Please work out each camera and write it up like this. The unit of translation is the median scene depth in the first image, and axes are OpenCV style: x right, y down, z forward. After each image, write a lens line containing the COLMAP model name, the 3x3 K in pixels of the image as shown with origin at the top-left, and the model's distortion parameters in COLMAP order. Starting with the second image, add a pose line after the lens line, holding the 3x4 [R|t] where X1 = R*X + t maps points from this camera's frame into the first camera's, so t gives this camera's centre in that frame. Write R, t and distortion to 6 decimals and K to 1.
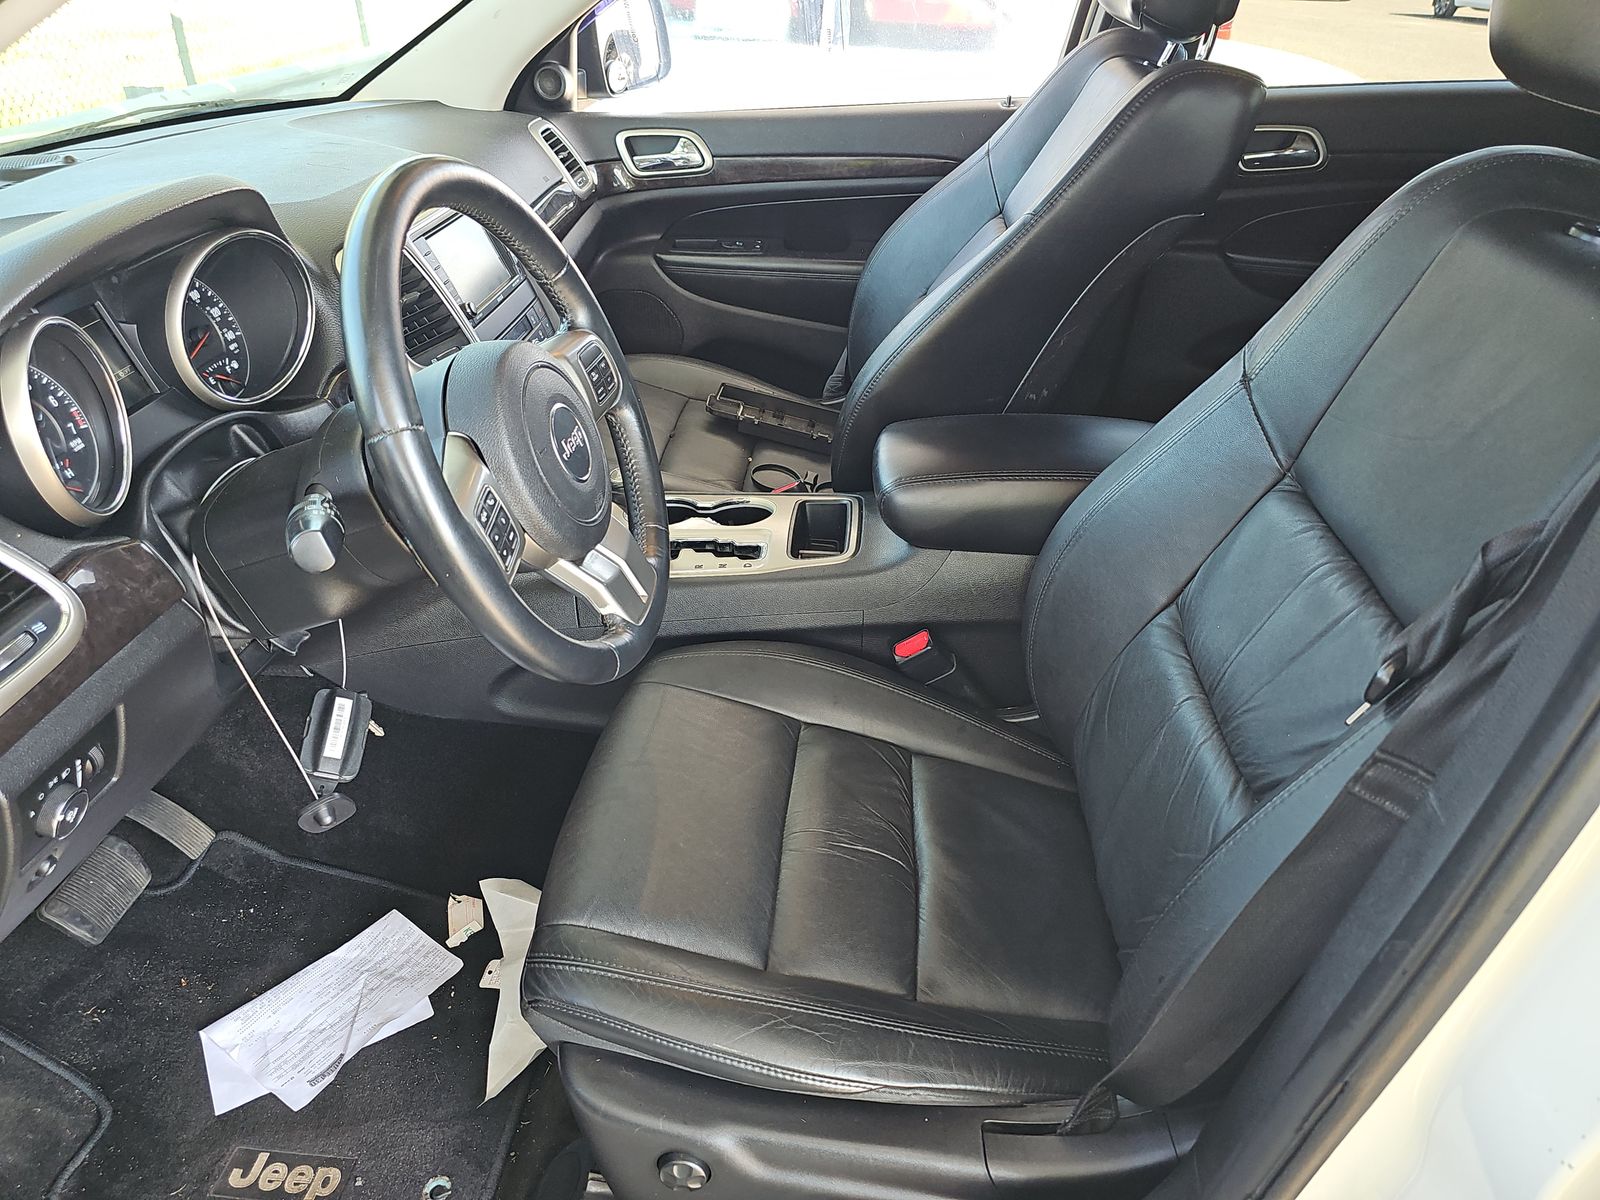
lens RADIAL K [[1064.2, 0, 800.6], [0, 1064.2, 600.9], [0, 0, 1]] dist [0.015131, -0.026913]
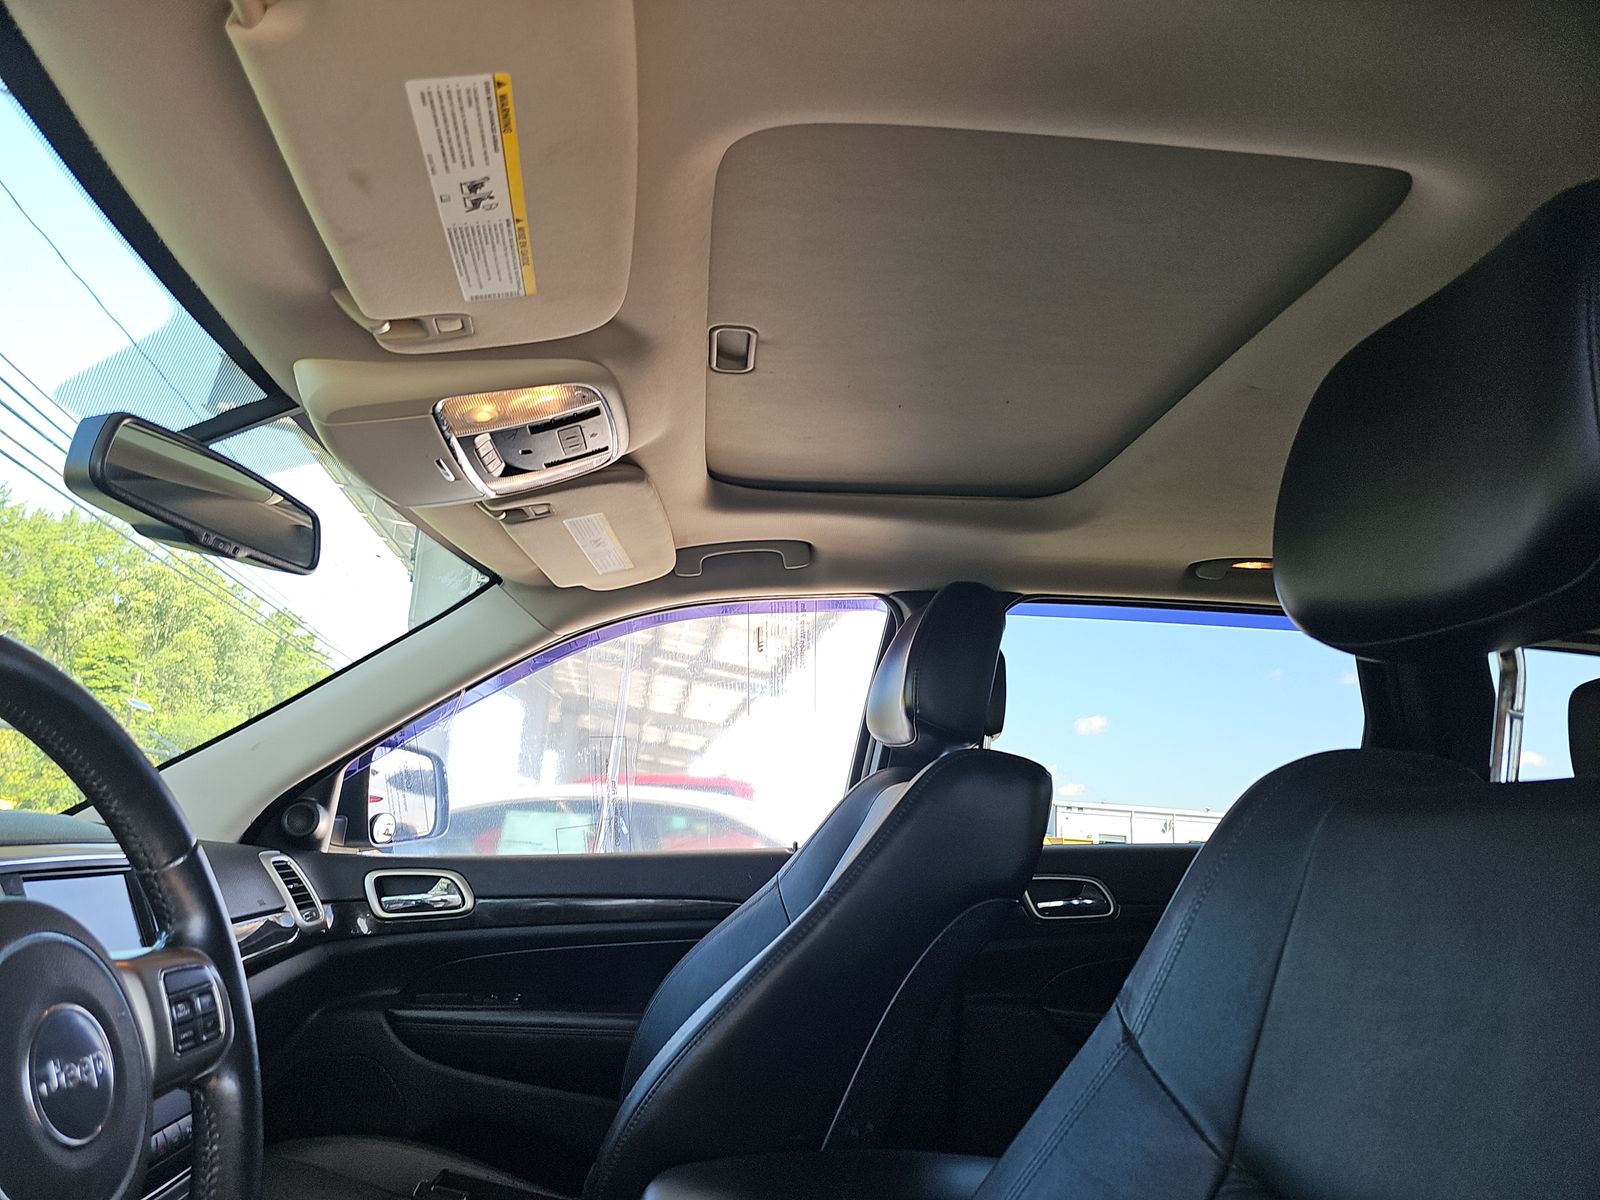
lens RADIAL K [[1064.2, 0, 802.4], [0, 1064.2, 599.3], [0, 0, 1]] dist [0.015131, -0.026913]
pose [[0.983537, 0.060699, 0.170205, 0.020821], [0.072908, 0.728539, -0.681113, 0.030905], [-0.165344, 0.682309, 0.712120, 0.146276]]
